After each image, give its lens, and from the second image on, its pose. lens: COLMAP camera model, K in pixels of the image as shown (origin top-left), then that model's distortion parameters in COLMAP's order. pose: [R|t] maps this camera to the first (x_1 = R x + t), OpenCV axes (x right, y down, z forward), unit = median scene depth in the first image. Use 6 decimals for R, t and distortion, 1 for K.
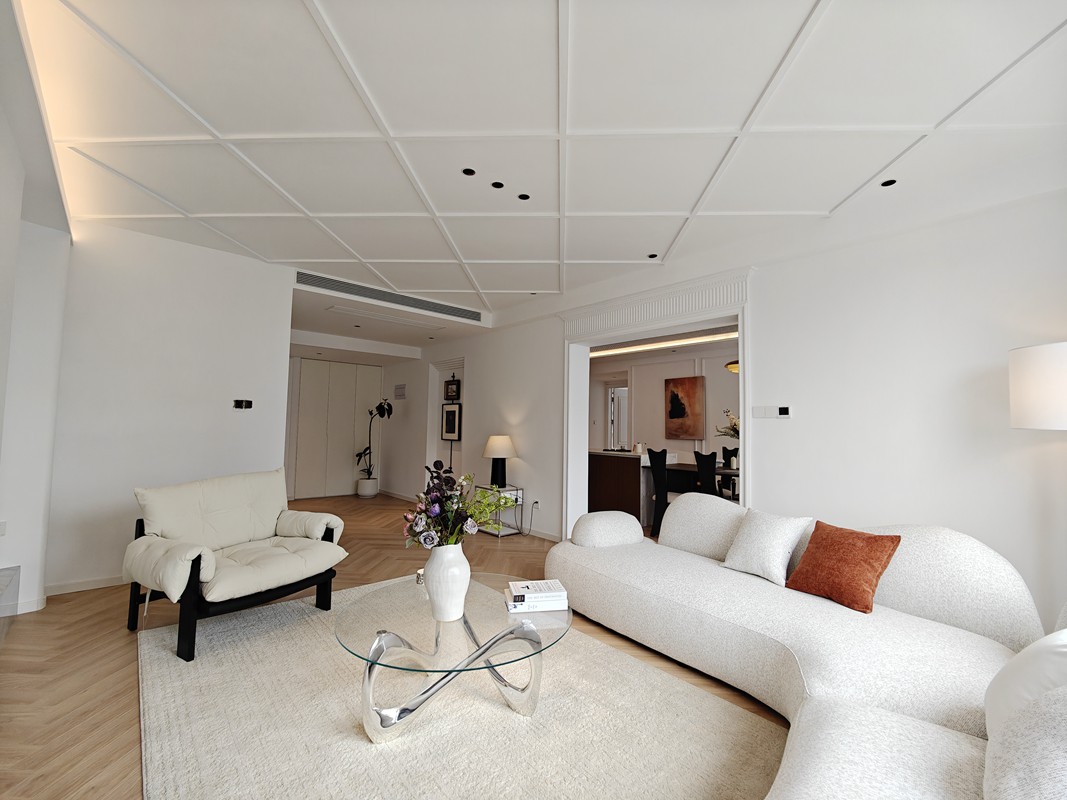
lens RADIAL K [[467.5, 0, 536.3], [0, 467.5, 400.1], [0, 0, 1]] dist [0.015883, -0.011455]
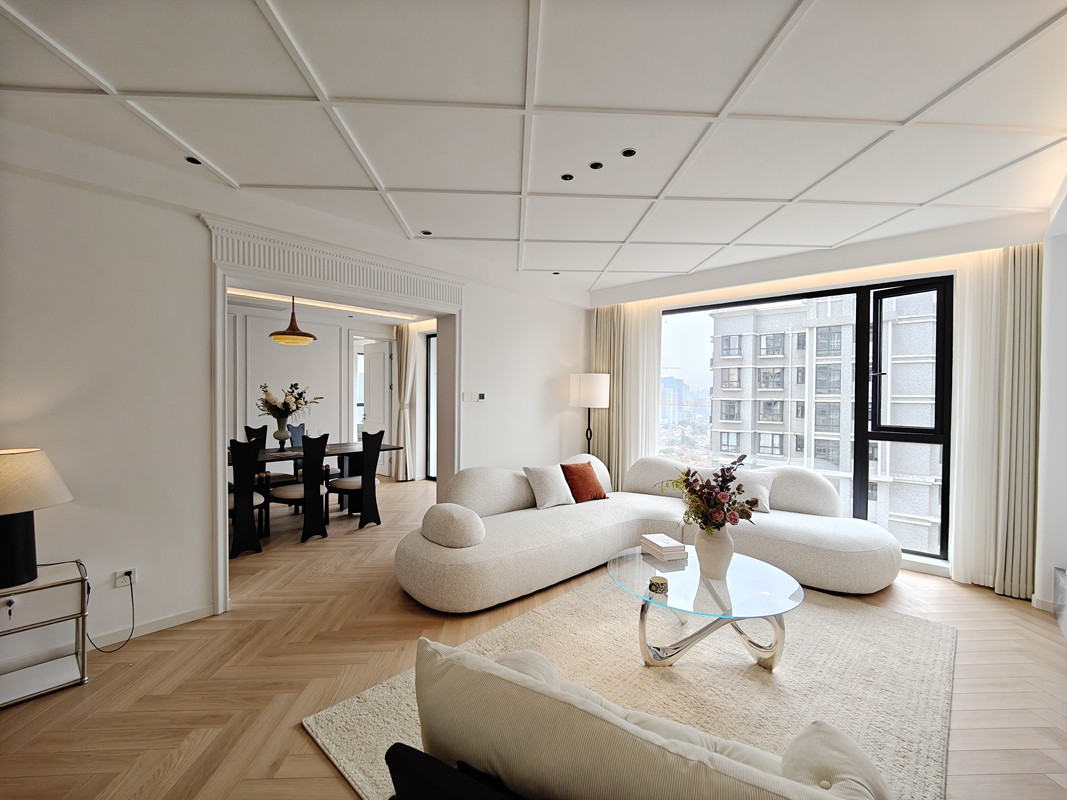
lens RADIAL K [[467.5, 0, 536.3], [0, 467.5, 400.1], [0, 0, 1]] dist [0.015883, -0.011455]
pose [[-0.117377, -0.030455, 0.992620, -0.653038], [-0.068912, 0.997370, 0.022452, -0.005616], [-0.990694, -0.065768, -0.119167, 0.779446]]
